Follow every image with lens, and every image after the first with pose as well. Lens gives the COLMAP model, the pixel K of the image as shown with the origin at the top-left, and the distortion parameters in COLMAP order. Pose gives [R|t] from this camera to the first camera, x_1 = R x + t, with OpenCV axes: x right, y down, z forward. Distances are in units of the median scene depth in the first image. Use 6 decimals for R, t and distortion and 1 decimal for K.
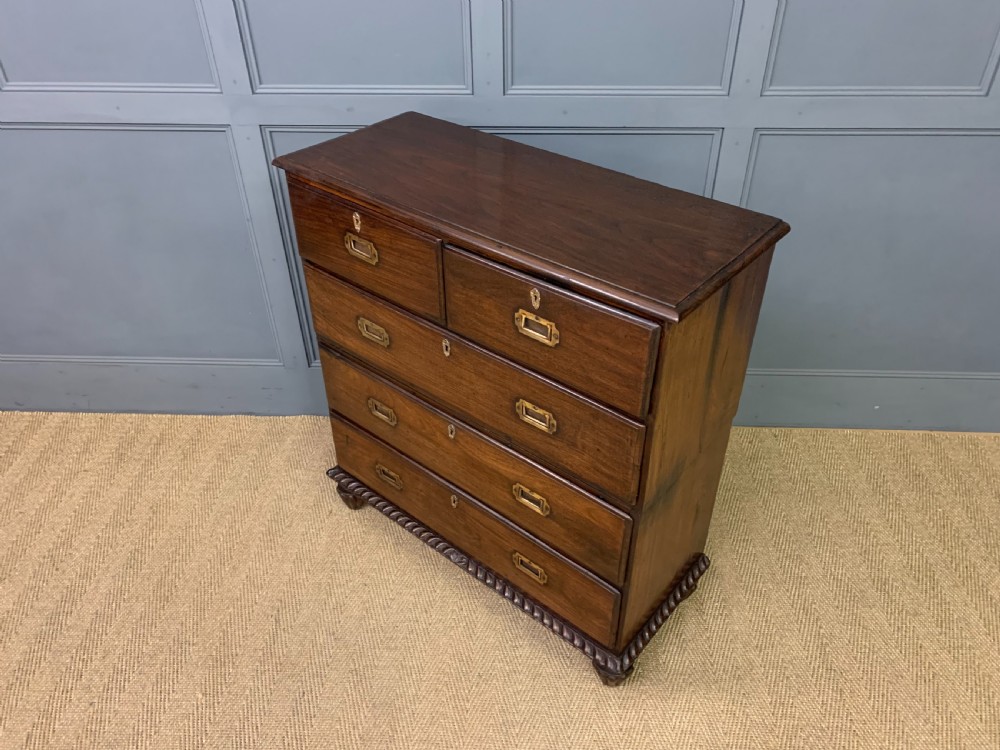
lens RADIAL K [[773.5, 0, 503.0], [0, 773.5, 376.0], [0, 0, 1]] dist [0.018107, -0.002006]
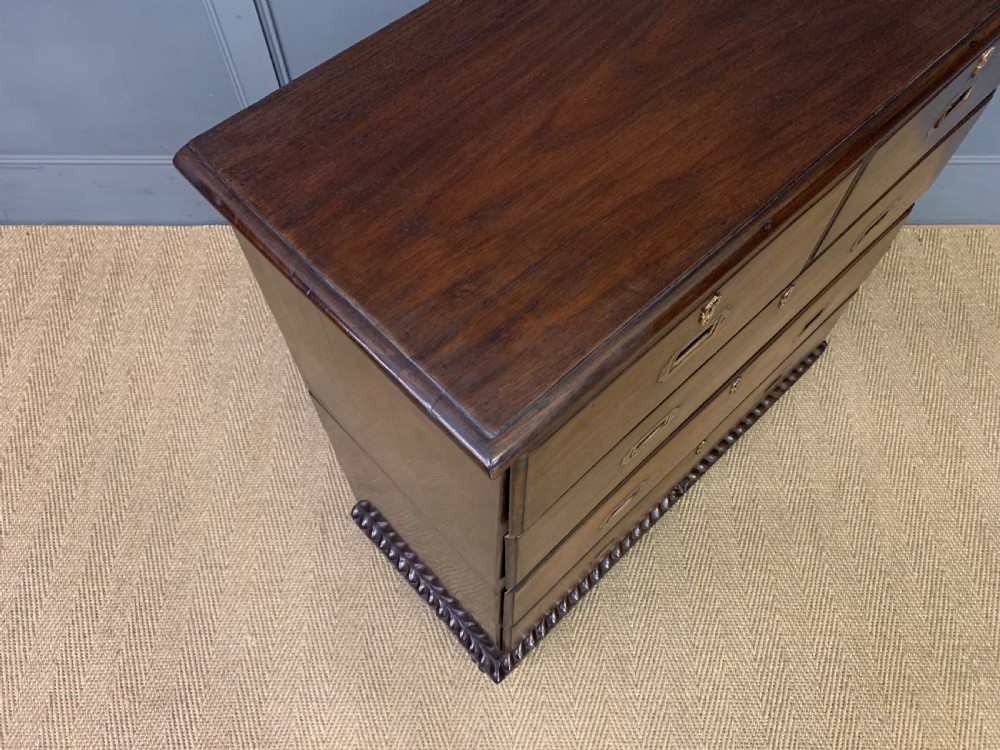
lens RADIAL K [[773.5, 0, 491.1], [0, 773.5, 383.0], [0, 0, 1]] dist [0.018107, -0.002006]
pose [[0.998836, -0.035258, 0.032906, -0.133643], [0.017987, 0.905415, 0.424146, -0.161796], [-0.044749, -0.423060, 0.904996, 0.316817]]
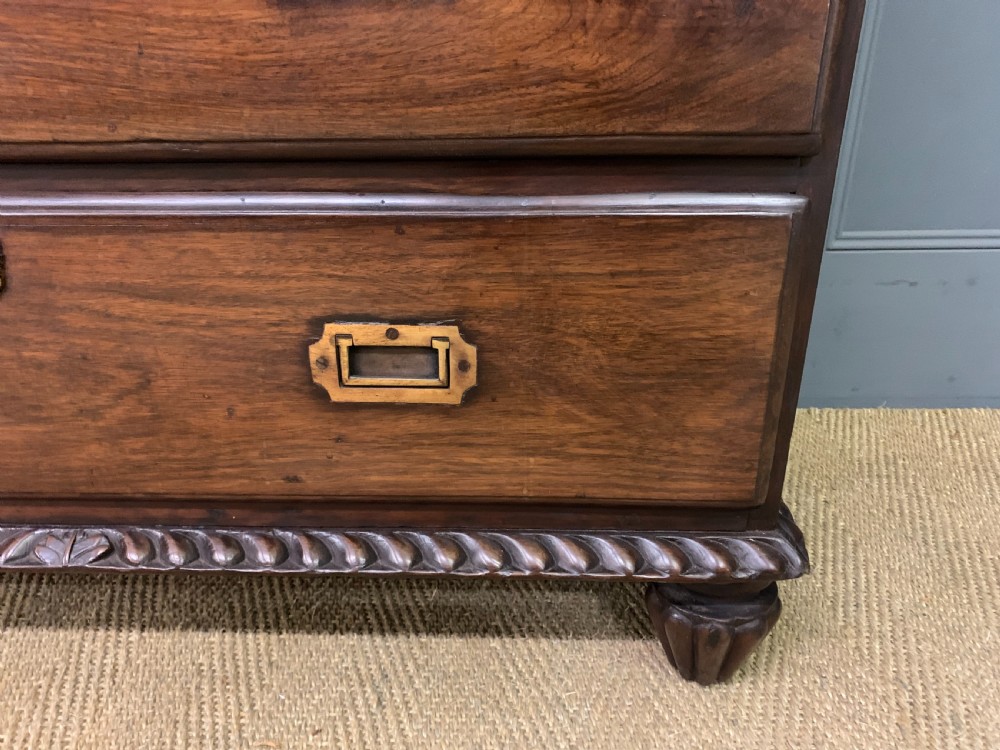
lens RADIAL K [[773.5, 0, 484.1], [0, 773.5, 398.5], [0, 0, 1]] dist [0.018107, -0.002006]
pose [[0.999848, -0.015979, 0.007015, 0.113467], [0.017069, 0.979127, -0.202533, 0.172186], [-0.003632, 0.202622, 0.979250, 0.781044]]
